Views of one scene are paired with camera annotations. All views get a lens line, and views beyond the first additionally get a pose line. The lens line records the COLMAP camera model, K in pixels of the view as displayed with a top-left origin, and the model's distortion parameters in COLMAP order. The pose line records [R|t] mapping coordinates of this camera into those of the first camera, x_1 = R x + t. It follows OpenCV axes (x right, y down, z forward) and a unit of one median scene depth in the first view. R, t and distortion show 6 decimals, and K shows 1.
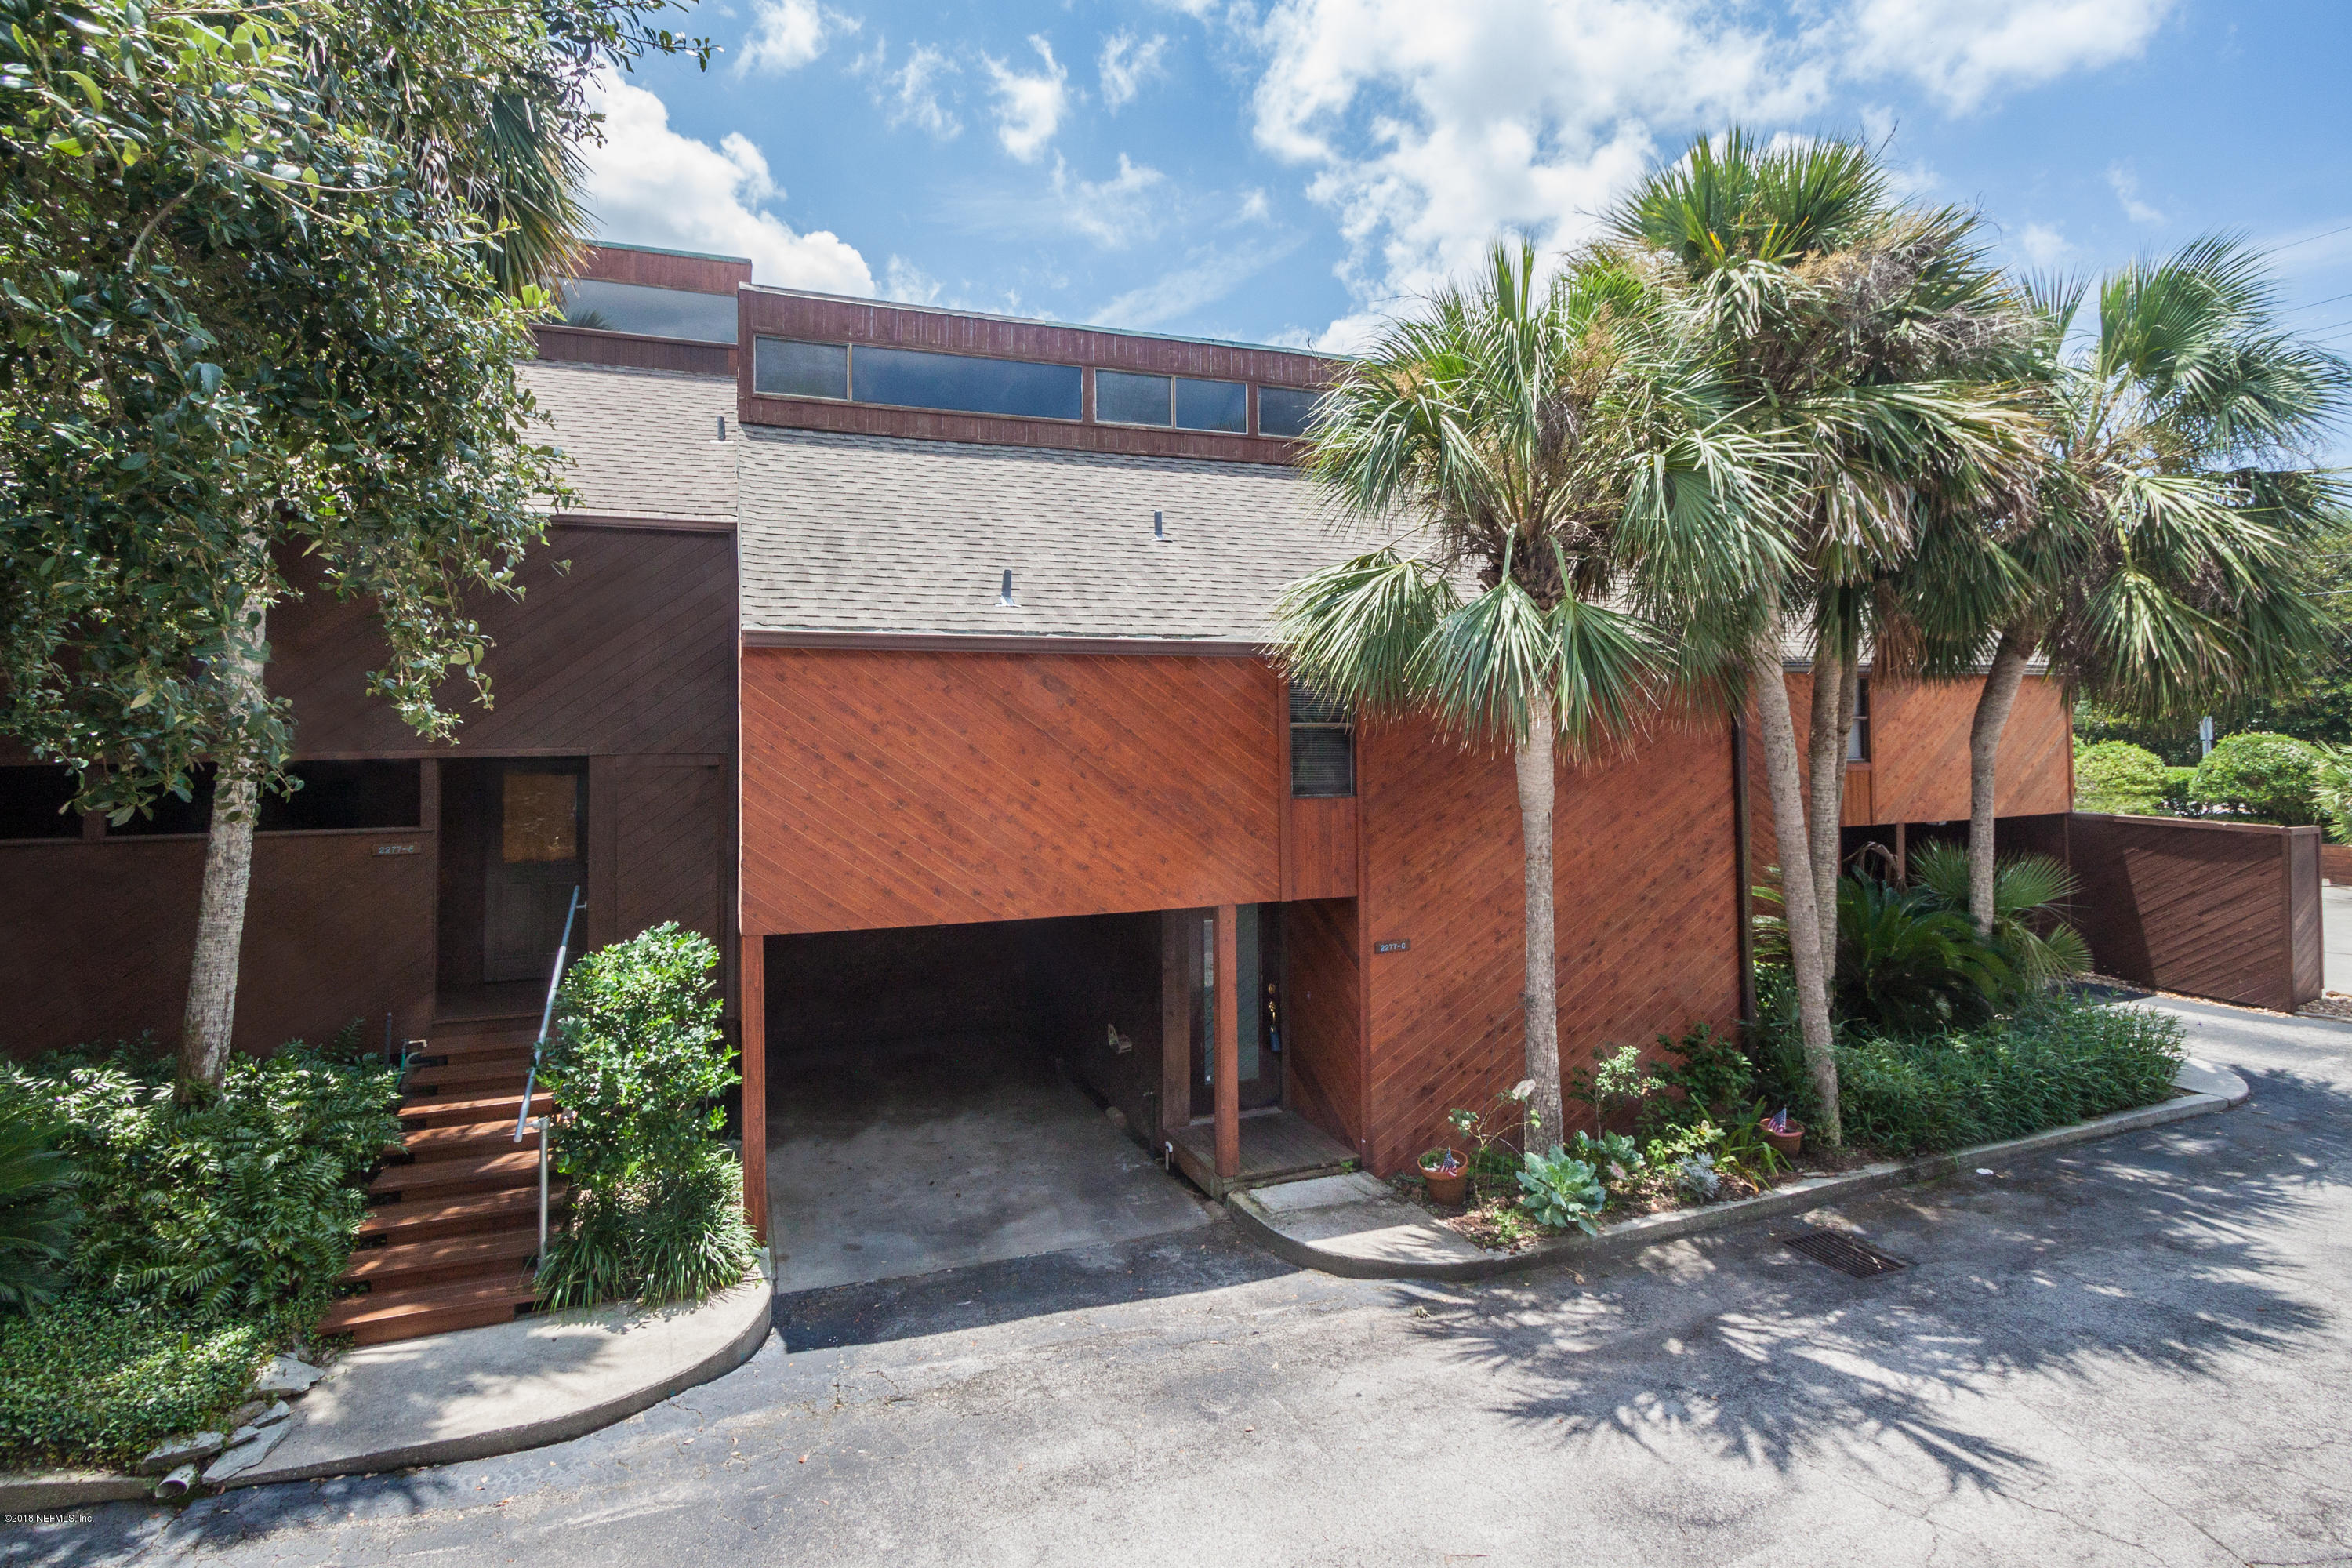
lens RADIAL K [[1068.1, 0, 1176.0], [0, 1068.1, 784.0], [0, 0, 1]] dist [-0.002695, -0.000139]
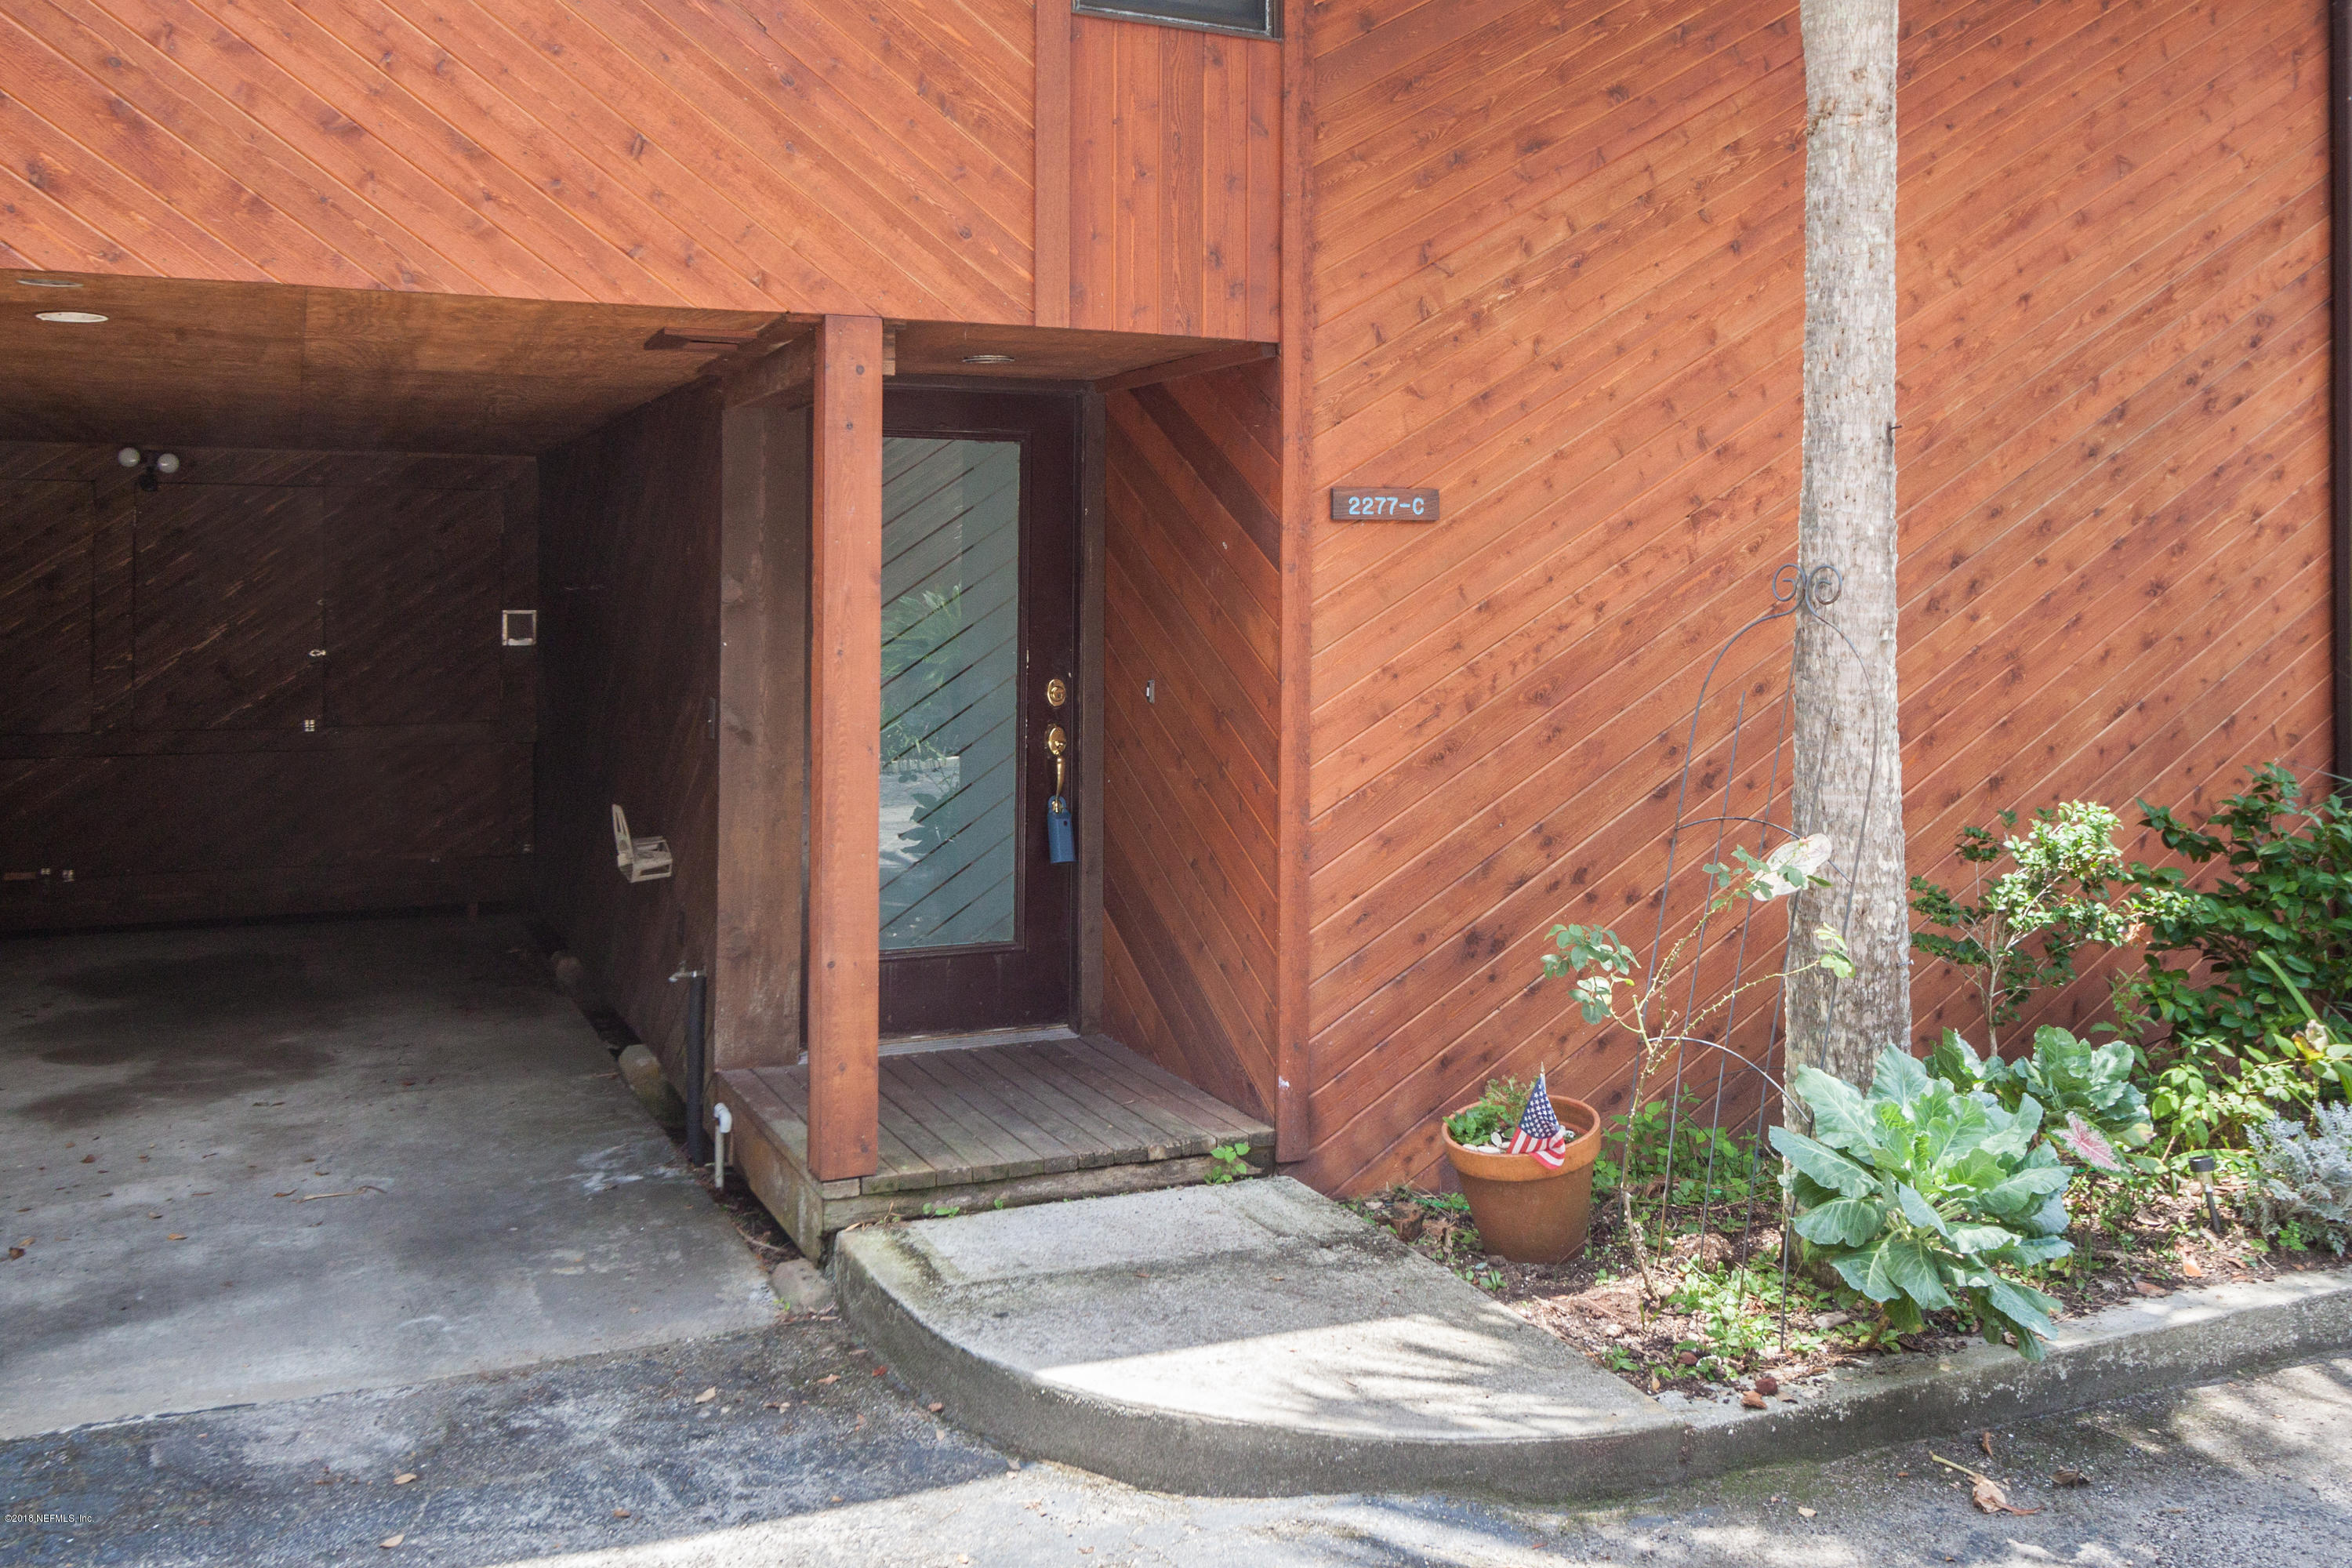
lens RADIAL K [[1875.4, 0, 1171.4], [0, 1875.4, 688.8], [0, 0, 1]] dist [0.011849, -0.005919]
pose [[0.998839, 0.014762, 0.045854, 0.122338], [-0.015489, 0.999759, 0.015545, 0.221835], [-0.045614, -0.016237, 0.998827, 0.464451]]
